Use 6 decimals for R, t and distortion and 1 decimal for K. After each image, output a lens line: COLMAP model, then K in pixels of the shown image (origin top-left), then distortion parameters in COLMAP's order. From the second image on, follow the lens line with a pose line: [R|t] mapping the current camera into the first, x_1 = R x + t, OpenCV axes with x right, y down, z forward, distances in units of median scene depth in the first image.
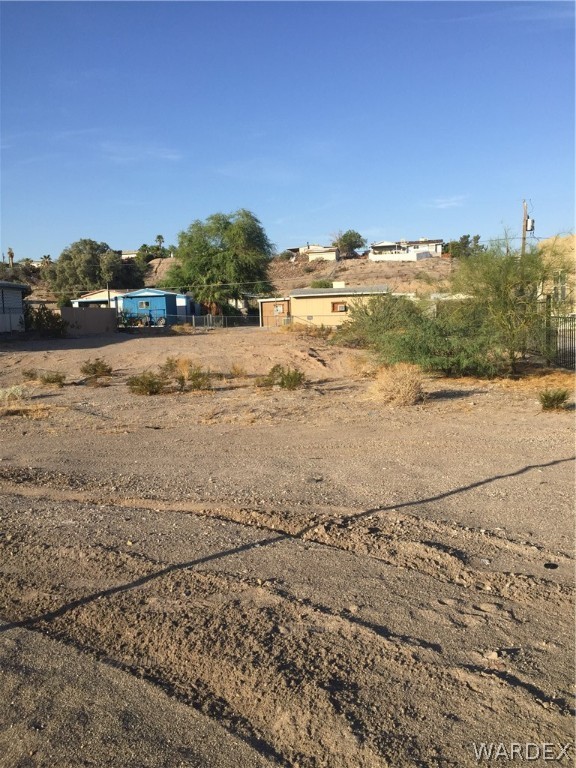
lens RADIAL K [[655.2, 0, 291.5], [0, 655.2, 384.6], [0, 0, 1]] dist [0.072641, -0.095196]
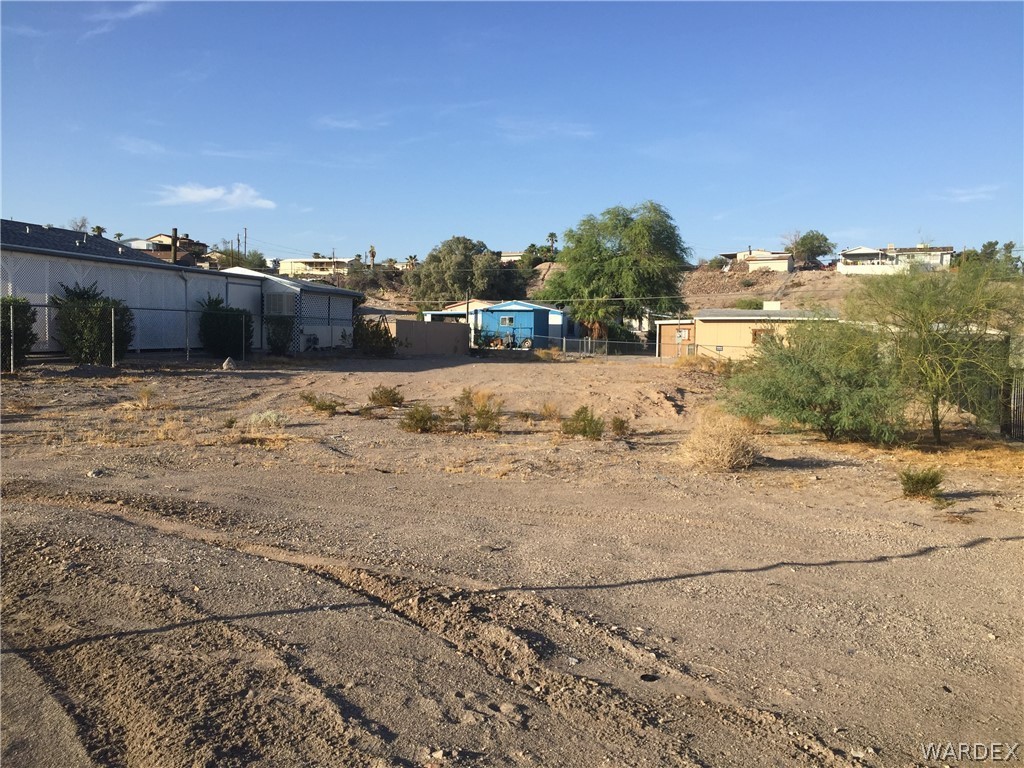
lens RADIAL K [[873.6, 0, 509.4], [0, 873.6, 381.5], [0, 0, 1]] dist [0.072641, -0.095196]
pose [[0.968872, 0.062751, -0.239478, 0.033945], [-0.076064, 0.996006, -0.046750, -0.001171], [0.235587, 0.063511, 0.969776, -0.005831]]
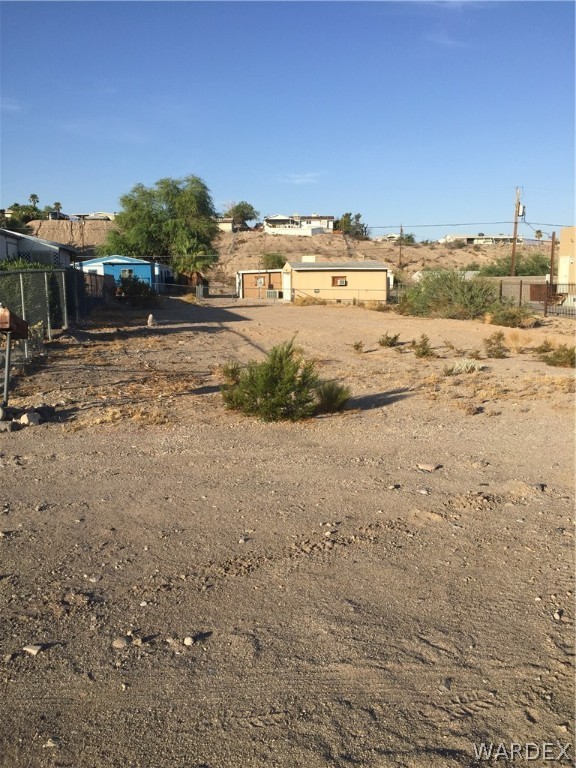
lens RADIAL K [[655.2, 0, 295.4], [0, 655.2, 385.0], [0, 0, 1]] dist [0.072641, -0.095196]
pose [[0.974628, -0.006472, 0.223738, -0.207921], [-0.002953, 0.999123, 0.041762, 0.000414], [-0.223812, -0.041363, 0.973754, 0.011626]]
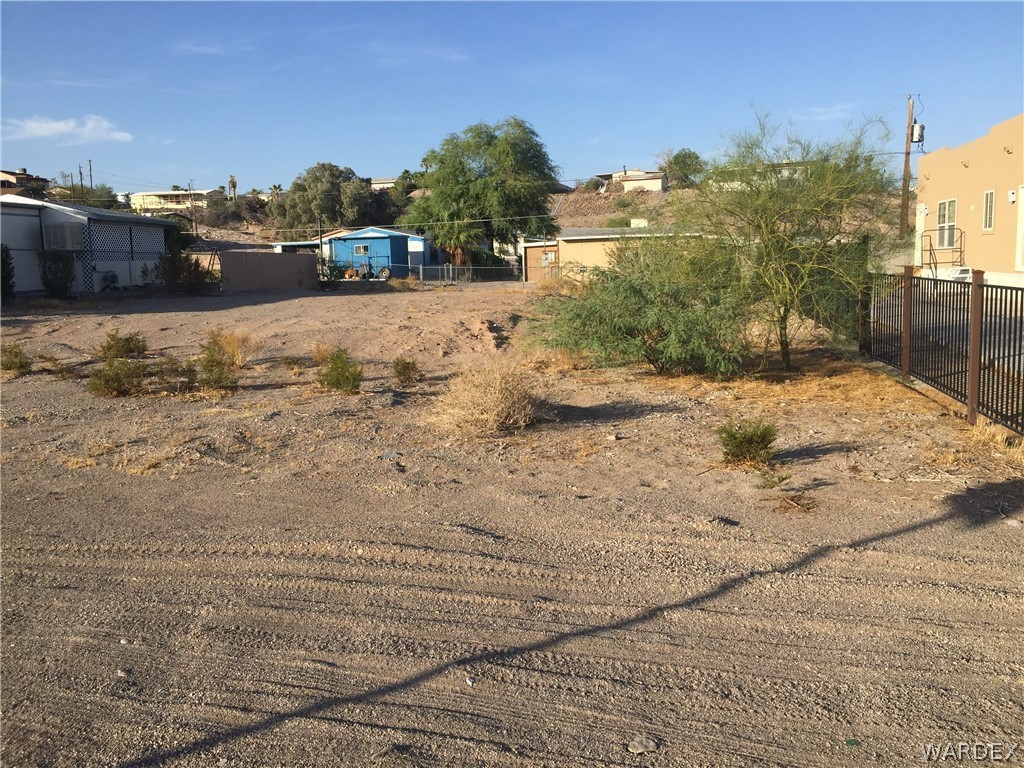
lens RADIAL K [[873.6, 0, 510.1], [0, 873.6, 373.6], [0, 0, 1]] dist [0.072641, -0.095196]
pose [[0.993304, 0.023595, -0.113097, 0.052746], [-0.021667, 0.999599, 0.018246, -0.006284], [0.113482, -0.015673, 0.993416, 0.059332]]
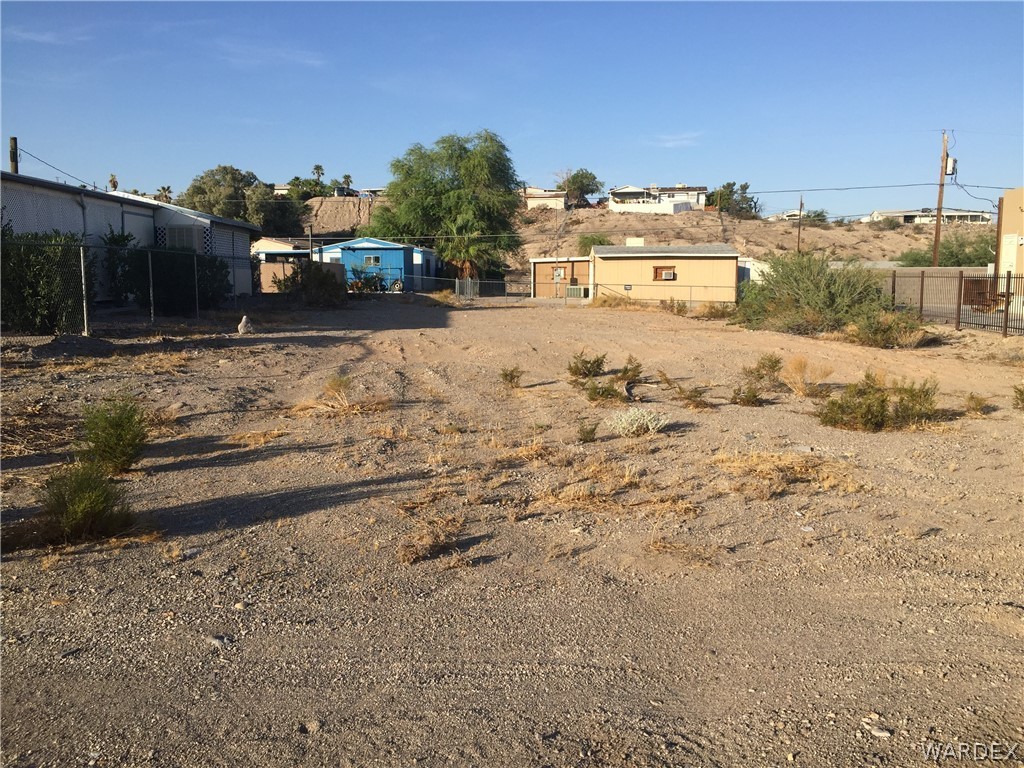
lens RADIAL K [[873.6, 0, 511.9], [0, 873.6, 381.9], [0, 0, 1]] dist [0.072641, -0.095196]
pose [[0.998176, 0.027964, 0.053500, -0.126782], [-0.028409, 0.999568, 0.007580, -0.004774], [-0.053265, -0.009086, 0.998539, 0.069181]]
